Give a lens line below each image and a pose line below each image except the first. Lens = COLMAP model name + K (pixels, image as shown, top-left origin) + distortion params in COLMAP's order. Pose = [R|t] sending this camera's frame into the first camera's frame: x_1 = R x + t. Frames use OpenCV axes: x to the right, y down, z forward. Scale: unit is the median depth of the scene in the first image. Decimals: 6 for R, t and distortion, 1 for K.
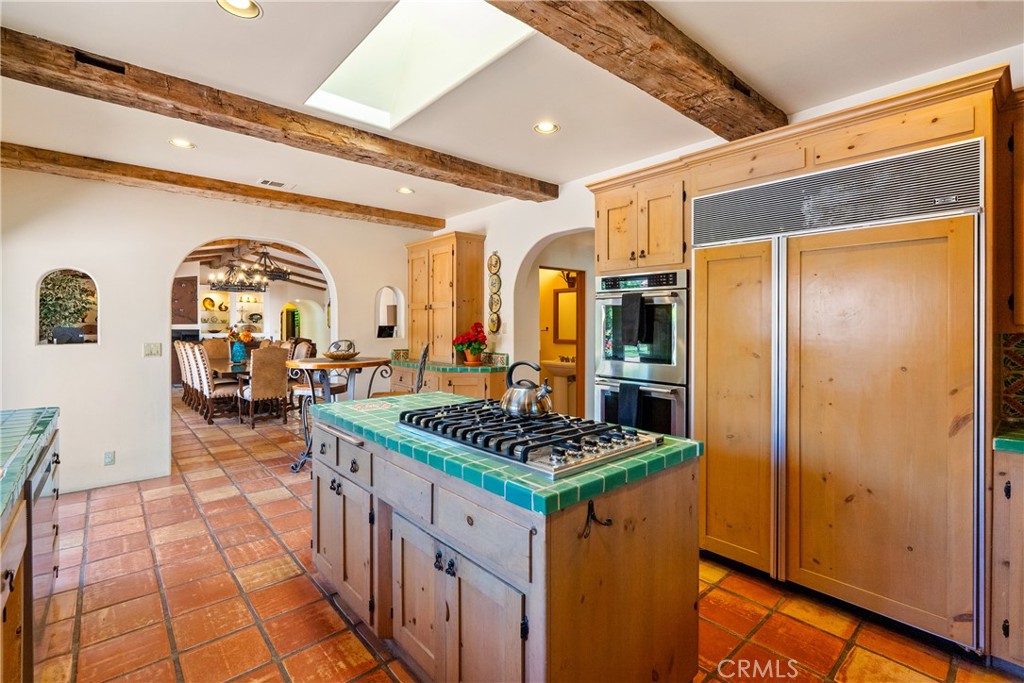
lens RADIAL K [[471.1, 0, 527.8], [0, 471.1, 324.2], [0, 0, 1]] dist [-0.001682, -0.000251]
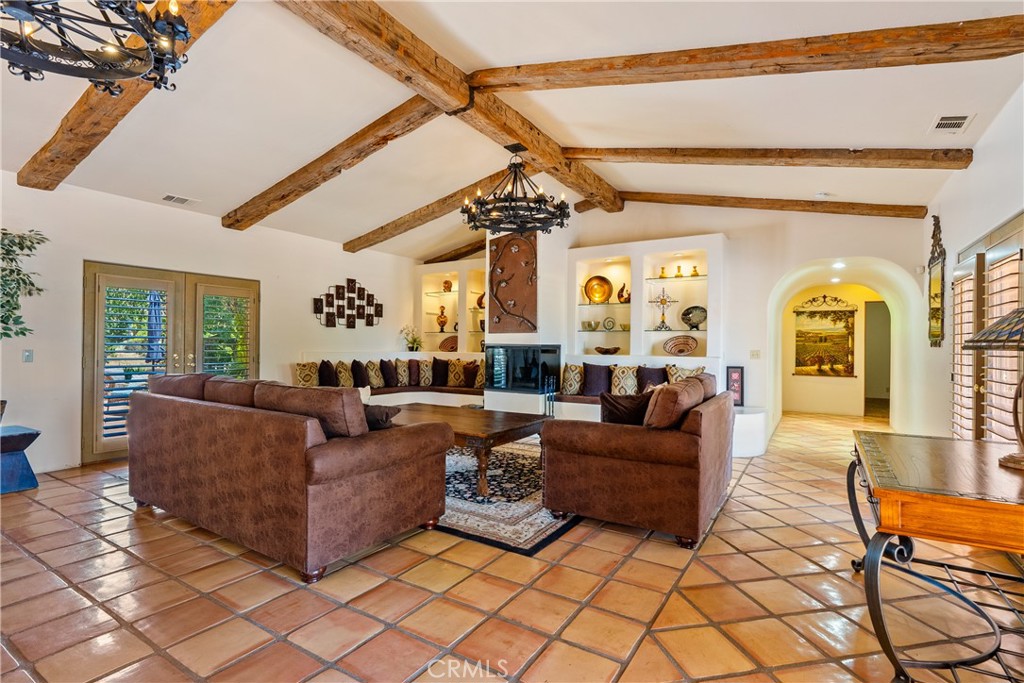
lens RADIAL K [[489.6, 0, 514.2], [0, 489.6, 344.3], [0, 0, 1]] dist [-0.004686, -0.000190]
pose [[0.264367, 0.000760, -0.964422, -0.245041], [-0.005727, 0.999983, -0.000781, 0.010079], [0.964405, 0.005730, 0.264367, 0.788393]]
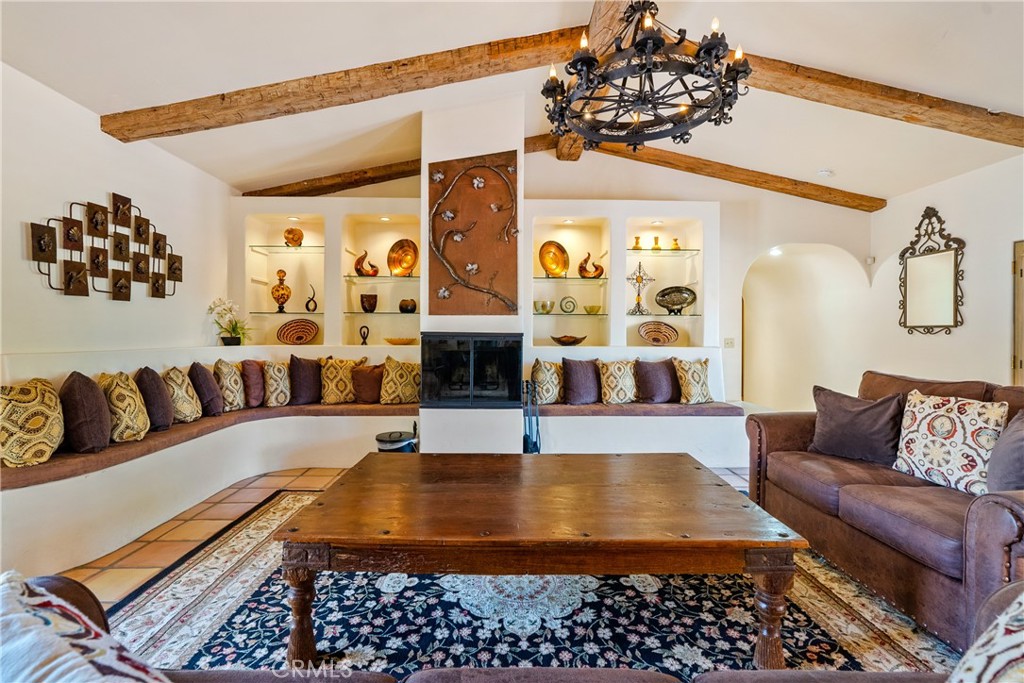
lens RADIAL K [[471.1, 0, 512.8], [0, 471.1, 334.8], [0, 0, 1]] dist [-0.001682, -0.000251]
pose [[0.748545, 0.005548, -0.663061, -0.469310], [-0.002327, 0.999981, 0.005740, 0.009344], [0.663080, -0.002754, 0.748543, 0.717650]]
